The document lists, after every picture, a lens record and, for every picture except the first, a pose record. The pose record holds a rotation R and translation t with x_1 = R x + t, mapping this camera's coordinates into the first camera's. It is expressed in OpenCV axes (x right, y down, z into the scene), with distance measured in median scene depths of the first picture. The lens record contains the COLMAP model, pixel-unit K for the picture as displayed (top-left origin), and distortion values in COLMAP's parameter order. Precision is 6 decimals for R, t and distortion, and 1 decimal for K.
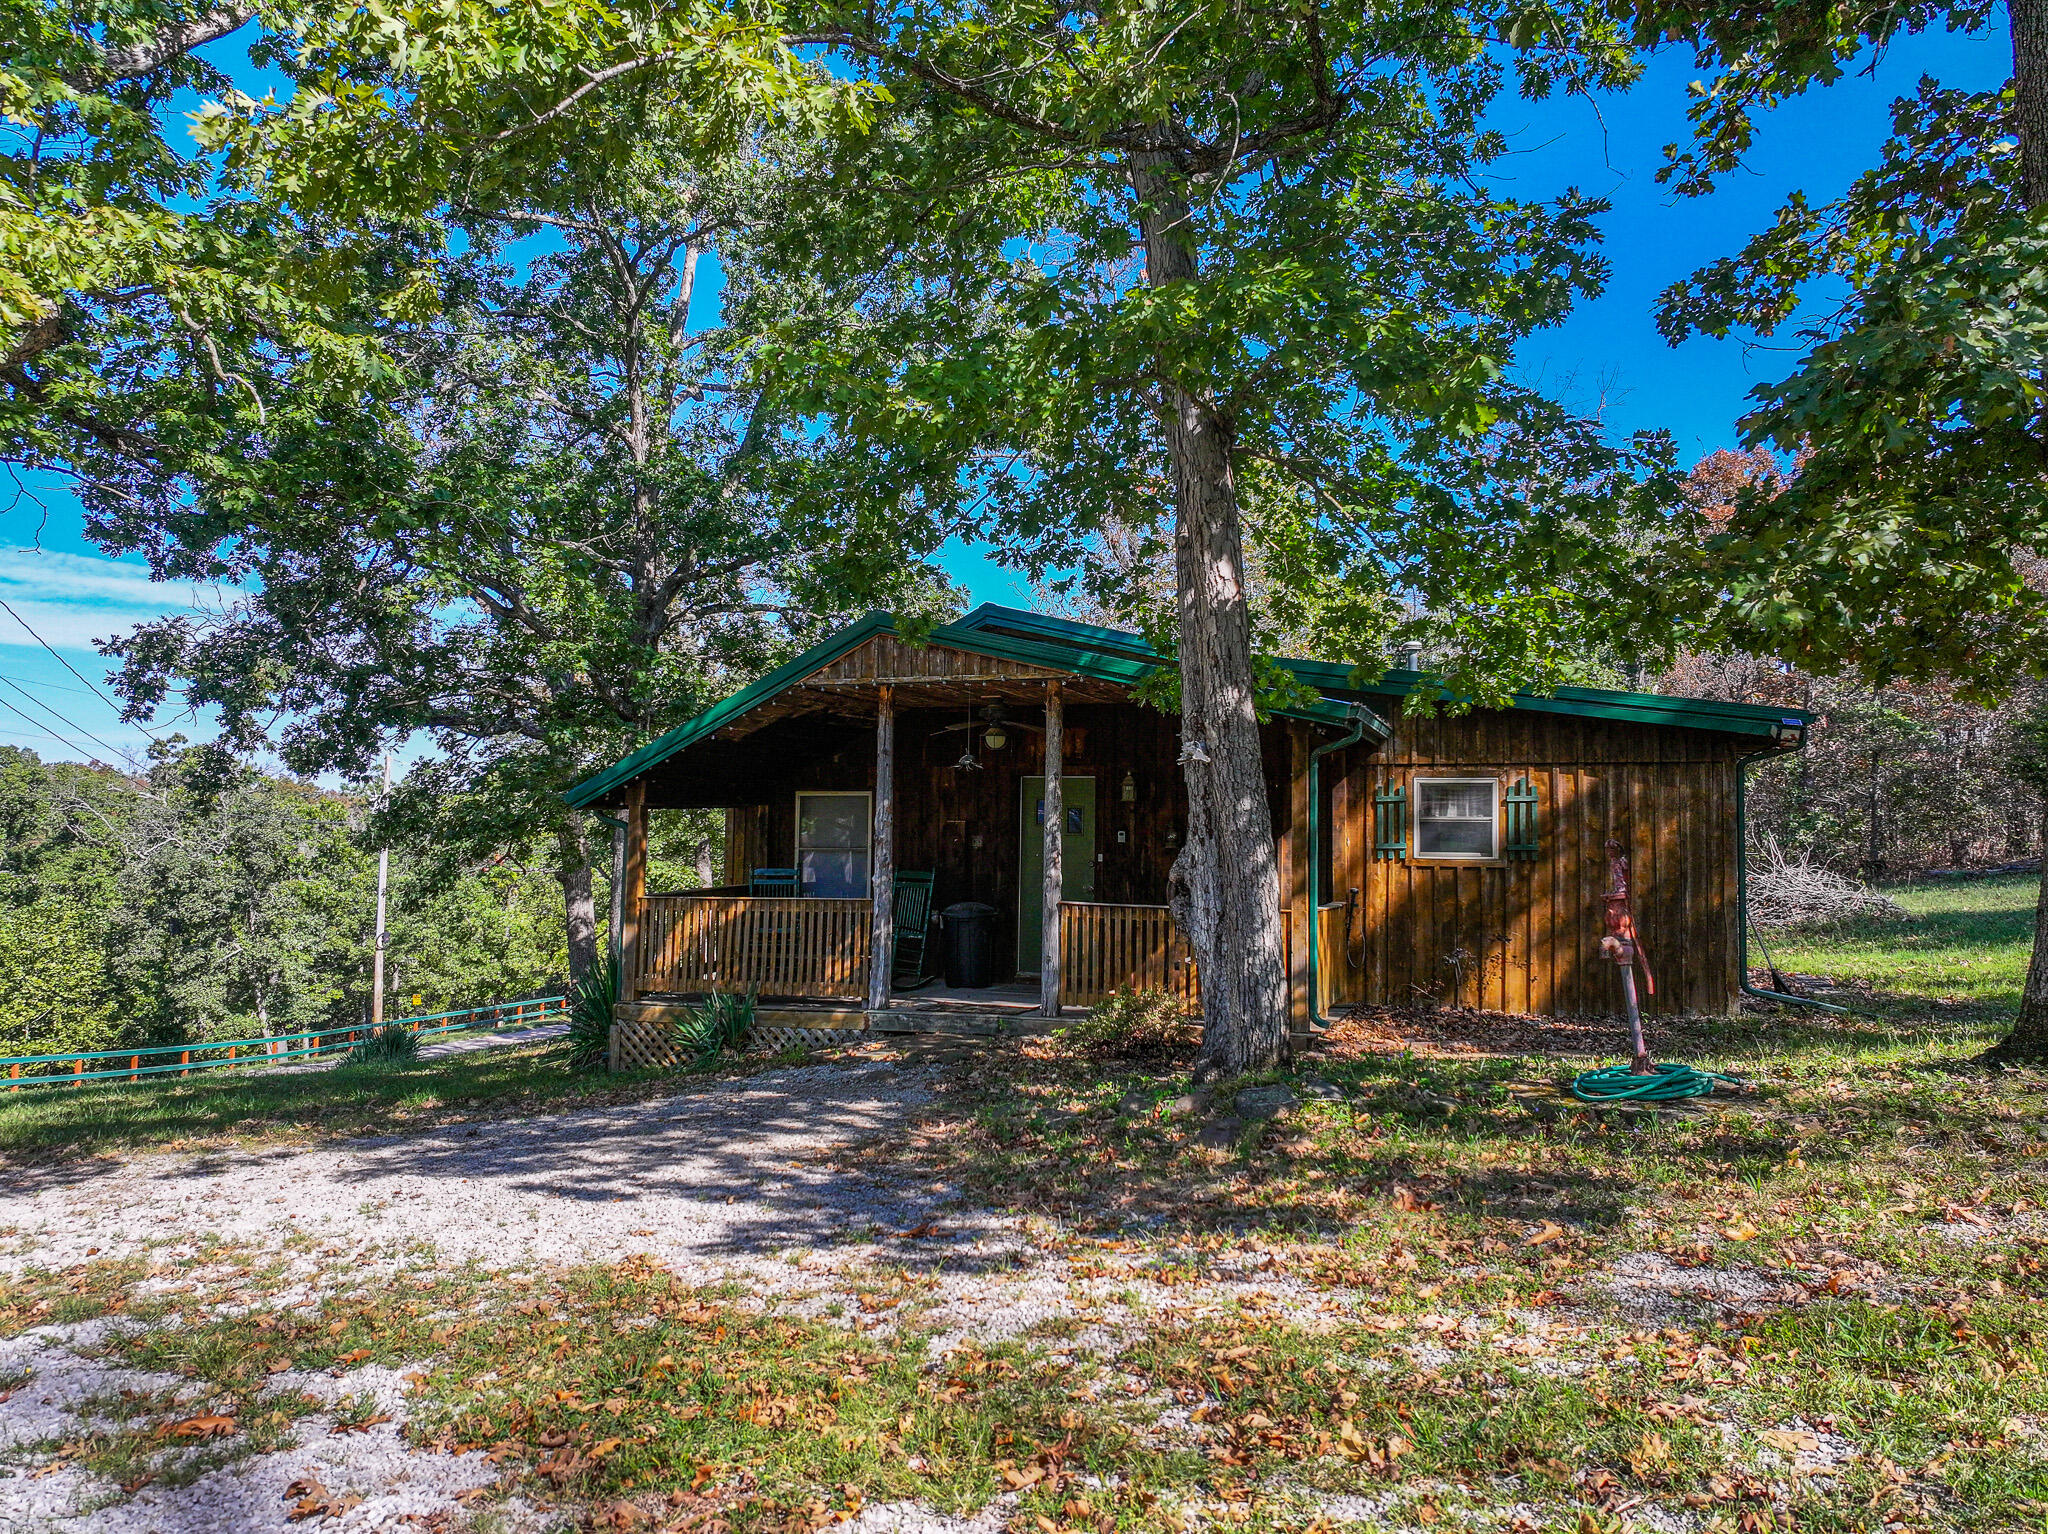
lens RADIAL K [[1430.8, 0, 1030.2], [0, 1430.8, 759.1], [0, 0, 1]] dist [-0.011291, 0.027990]
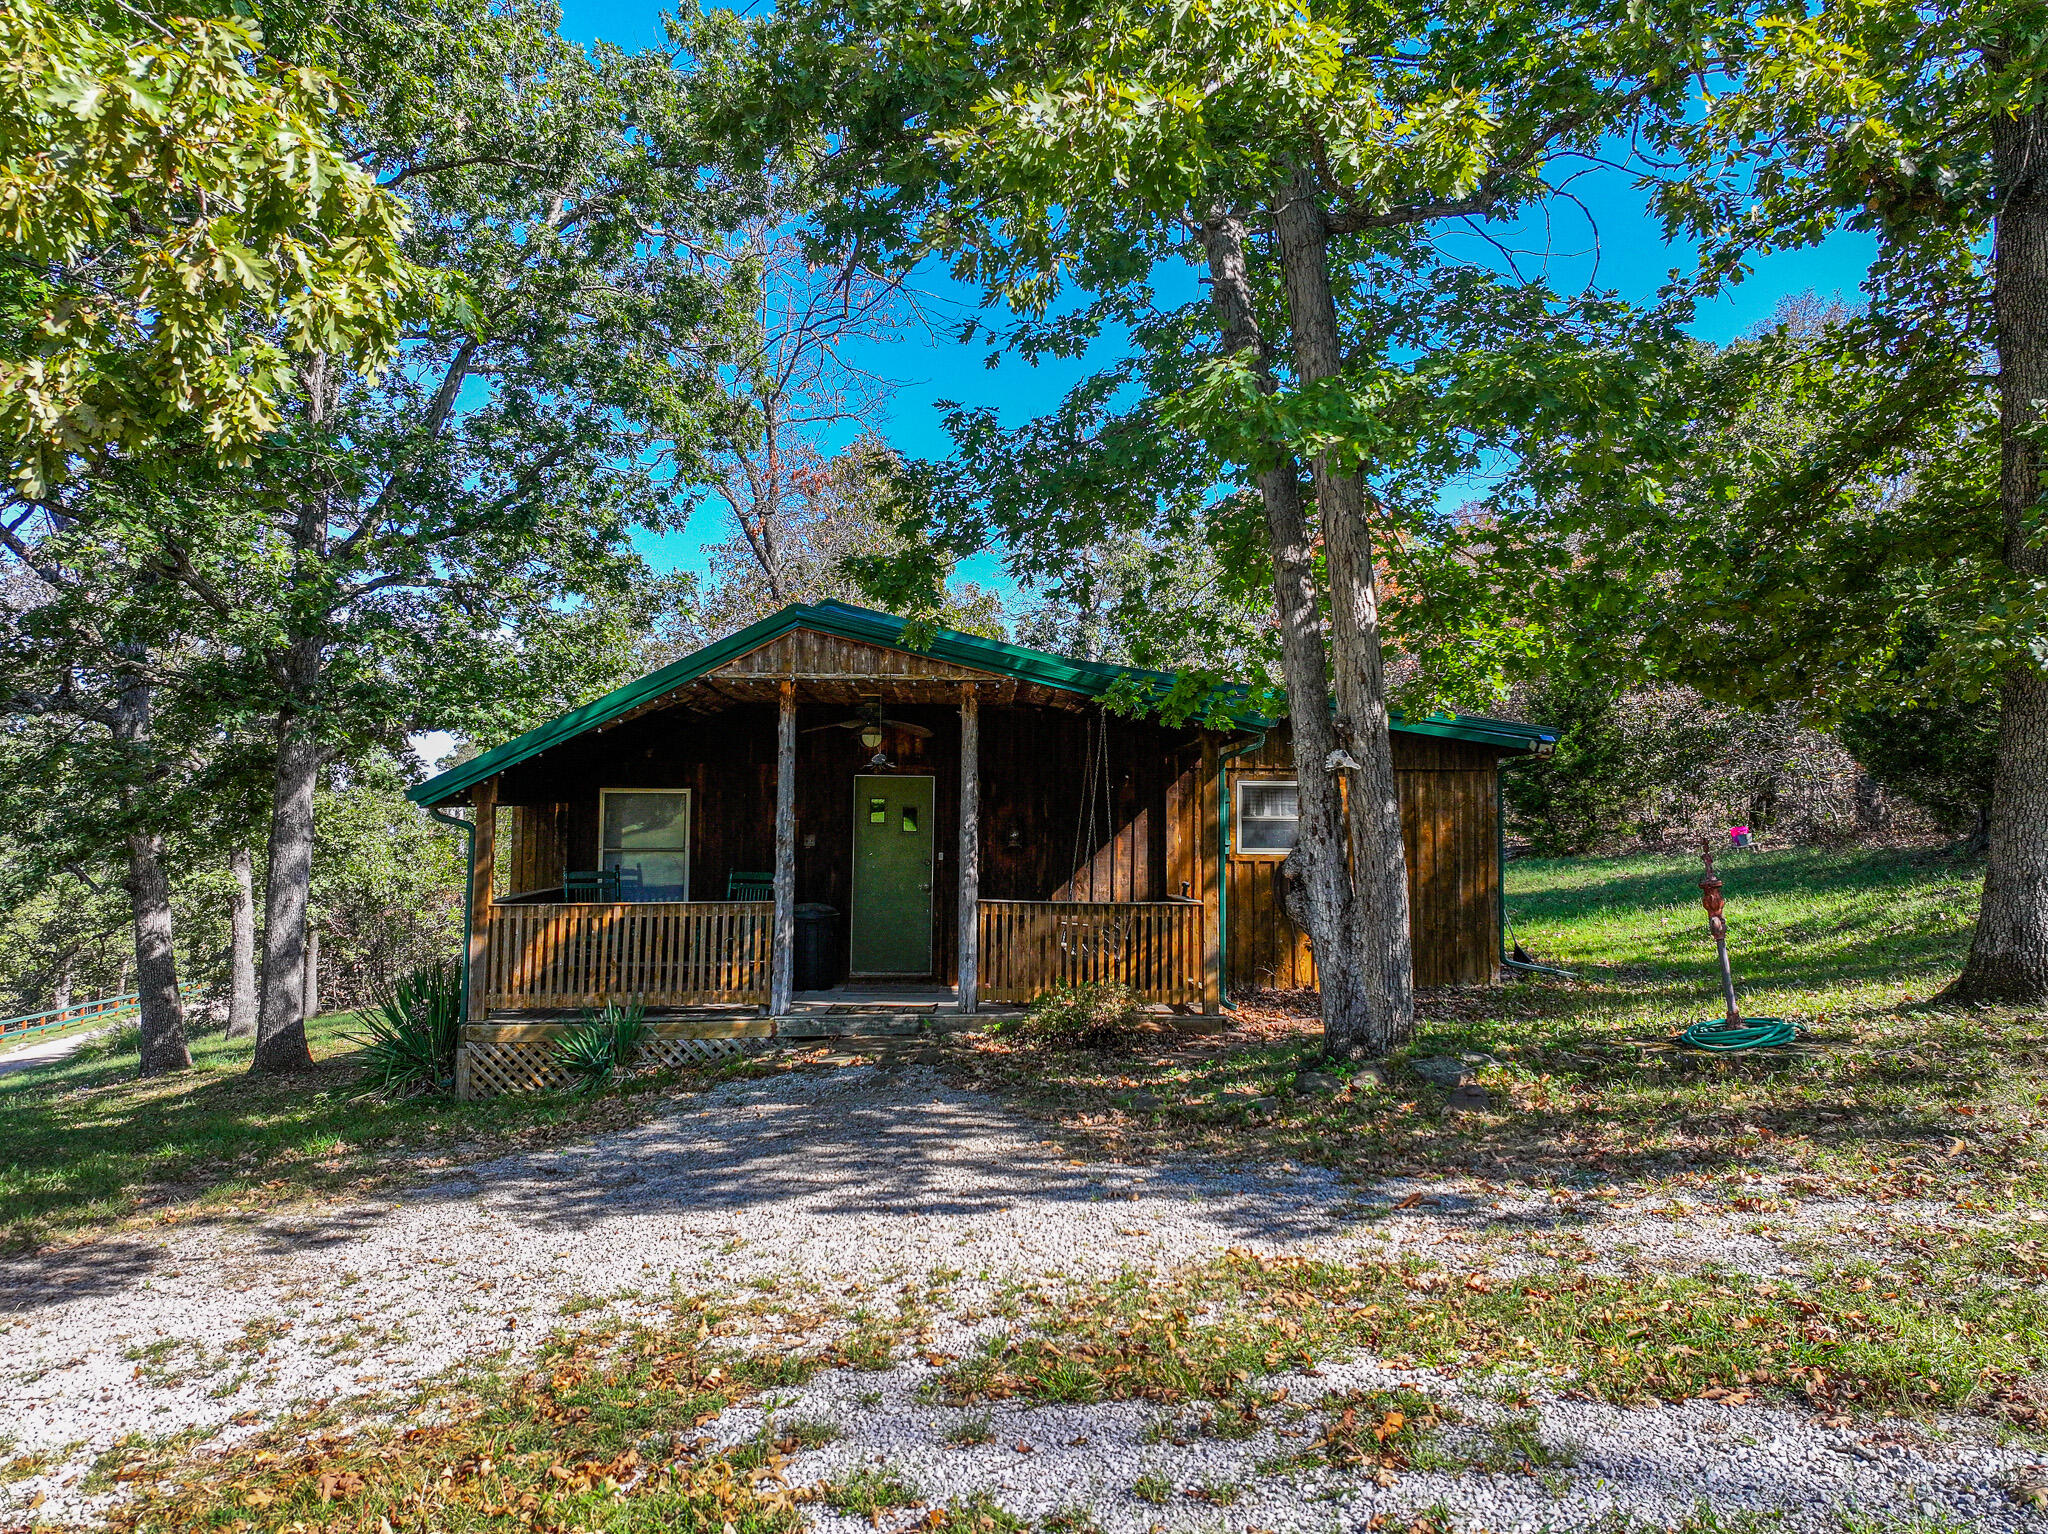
lens RADIAL K [[1430.8, 0, 1030.2], [0, 1430.8, 759.1], [0, 0, 1]] dist [-0.011291, 0.027990]
pose [[0.929435, 0.015303, 0.368668, -0.298105], [-0.016411, 0.999865, -0.000131, -0.000818], [-0.368620, -0.005929, 0.929561, 0.038091]]
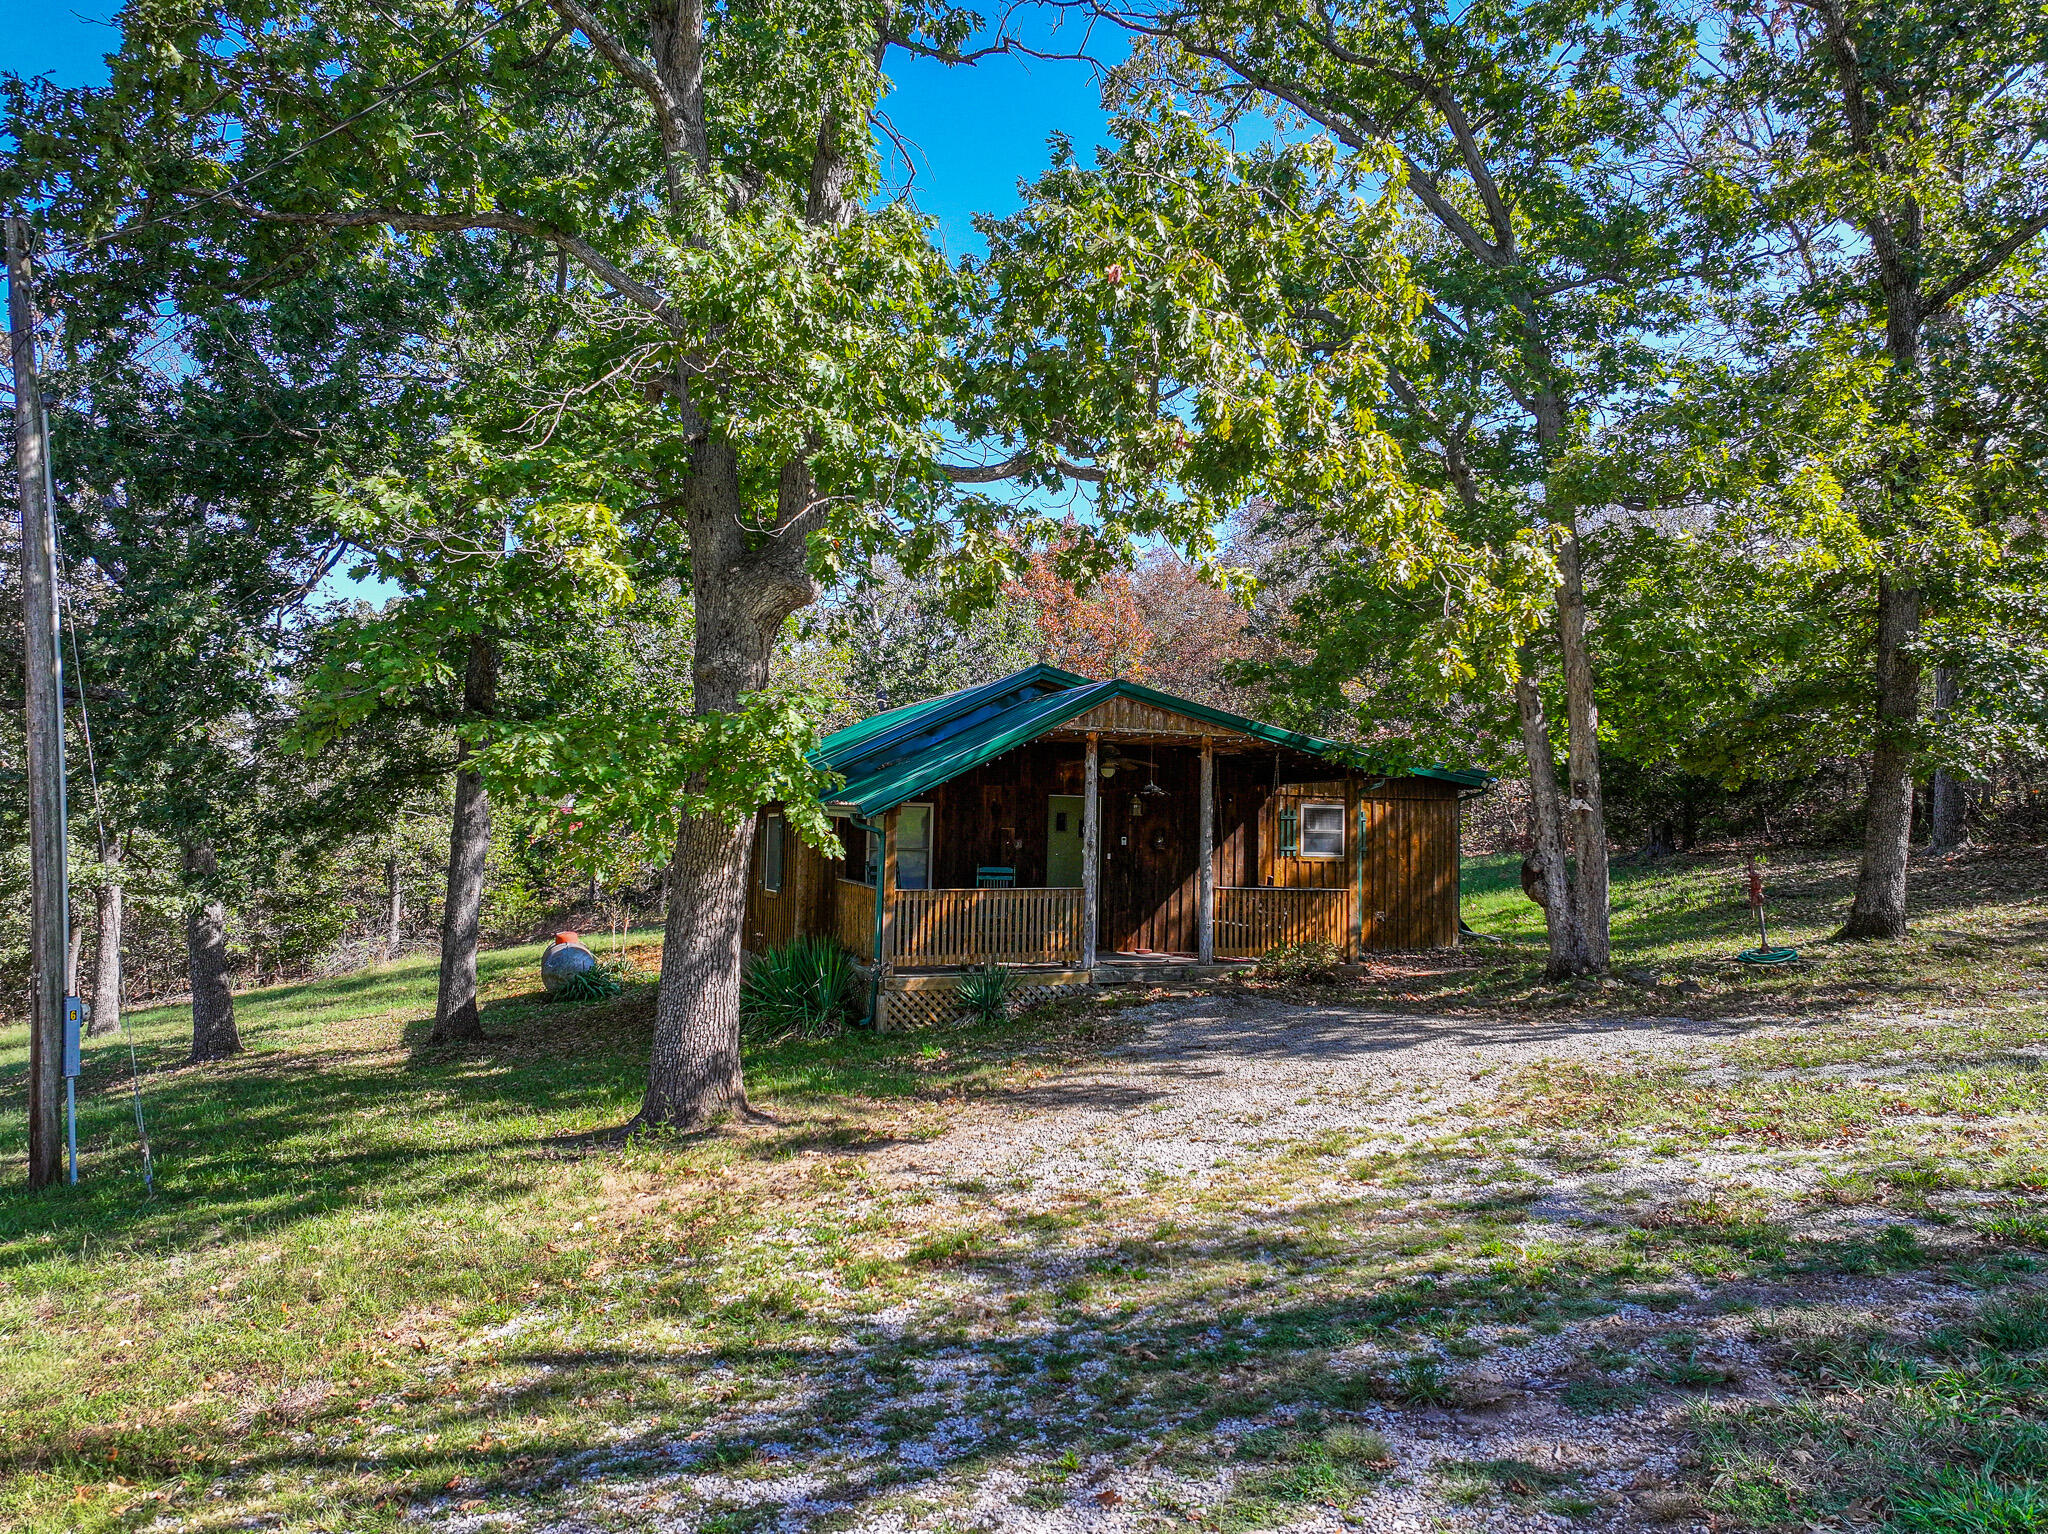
lens RADIAL K [[1444.9, 0, 1024.0], [0, 1444.9, 767.0], [0, 0, 1]] dist [-0.004197, 0.004063]
pose [[0.778240, 0.035483, 0.626964, -0.993251], [-0.043397, 0.999054, -0.002673, -0.010529], [-0.626466, -0.025129, 0.779044, -0.033203]]
